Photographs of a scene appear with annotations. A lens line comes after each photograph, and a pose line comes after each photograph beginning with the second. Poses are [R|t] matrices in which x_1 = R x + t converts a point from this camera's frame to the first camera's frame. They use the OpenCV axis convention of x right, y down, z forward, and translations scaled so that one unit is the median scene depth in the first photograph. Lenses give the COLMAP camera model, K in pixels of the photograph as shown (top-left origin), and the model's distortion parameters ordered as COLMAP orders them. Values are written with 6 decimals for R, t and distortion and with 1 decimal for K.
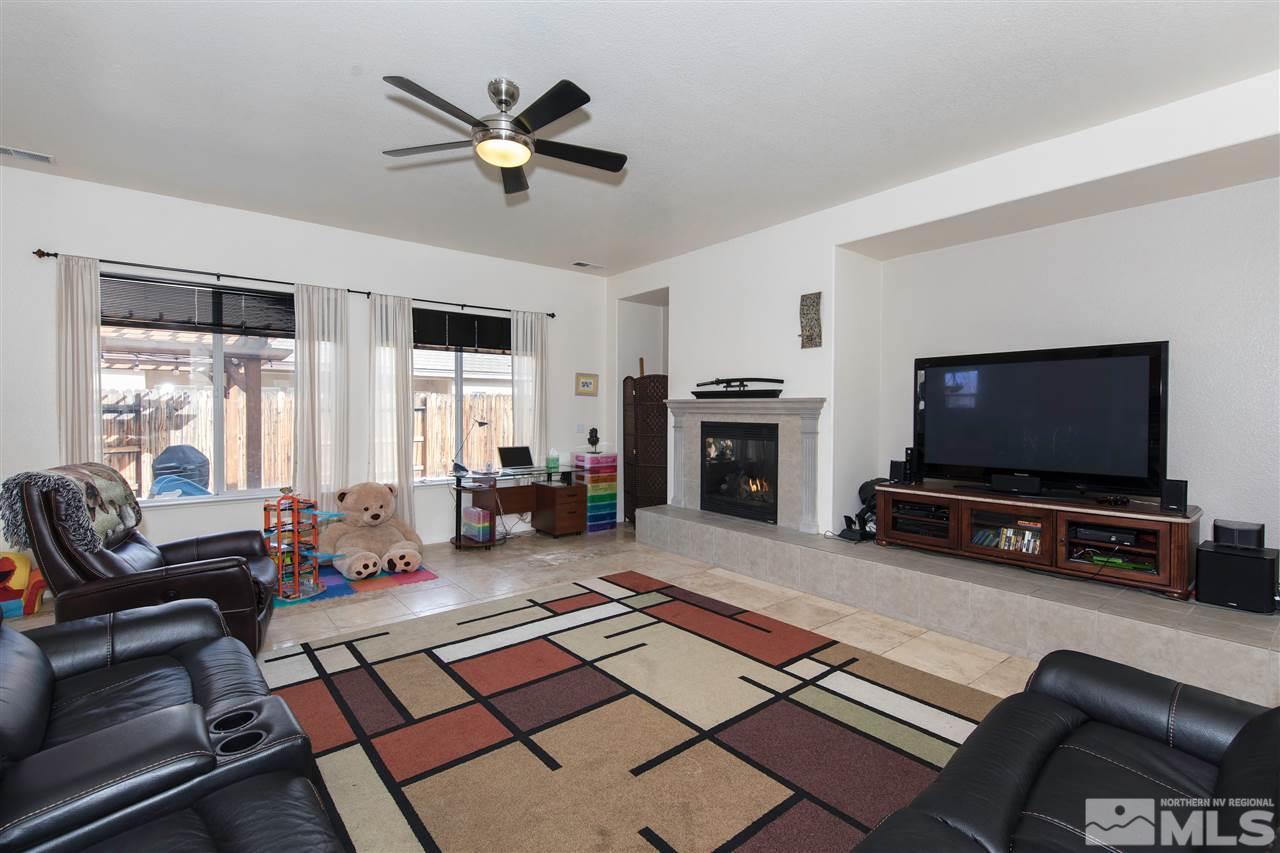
lens RADIAL K [[573.1, 0, 635.9], [0, 573.1, 422.9], [0, 0, 1]] dist [0.002479, -0.000106]
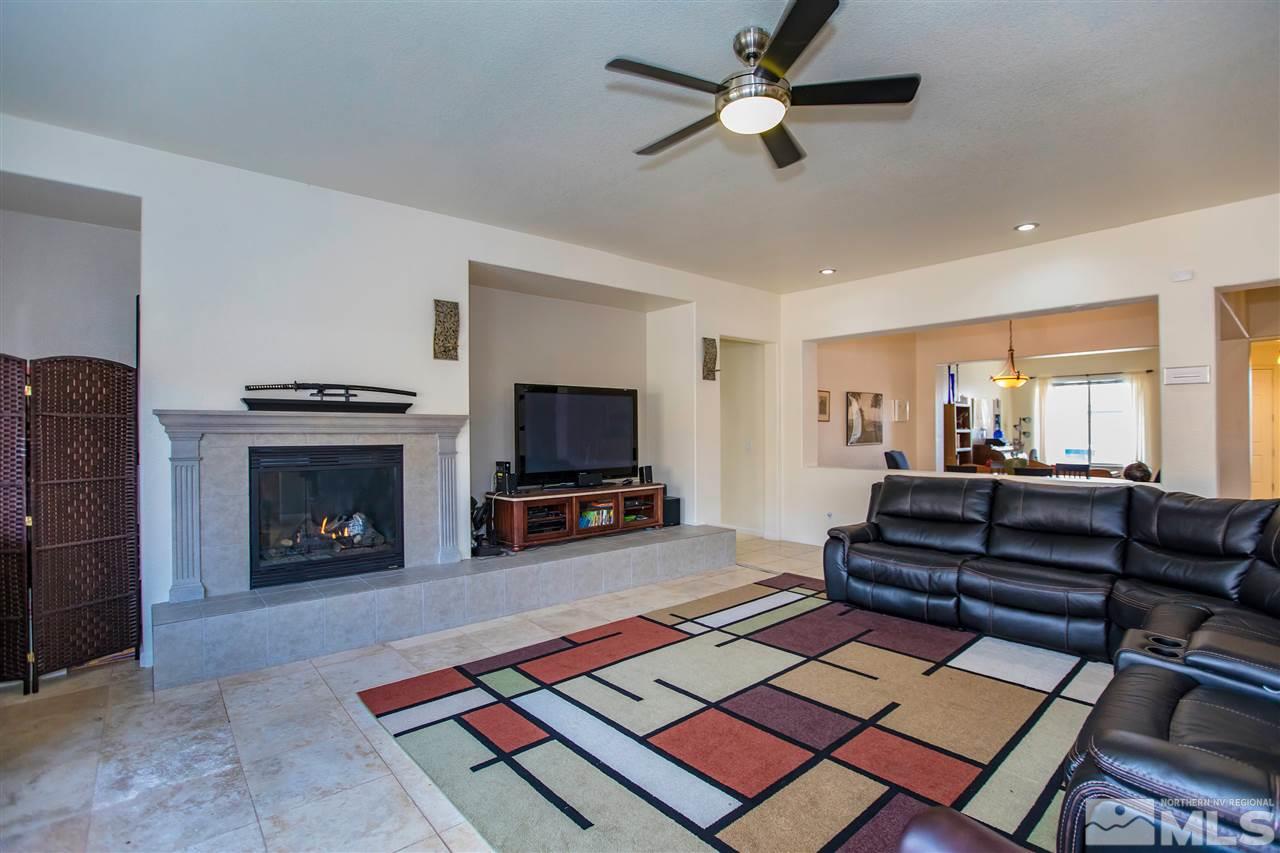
lens RADIAL K [[593.7, 0, 643.4], [0, 593.7, 430.8], [0, 0, 1]] dist [-0.044675, 0.000209]
pose [[-0.038731, -0.003812, 0.999242, -0.761258], [0.025848, 0.999654, 0.004816, -0.017303], [-0.998915, 0.026014, -0.038619, 0.857091]]
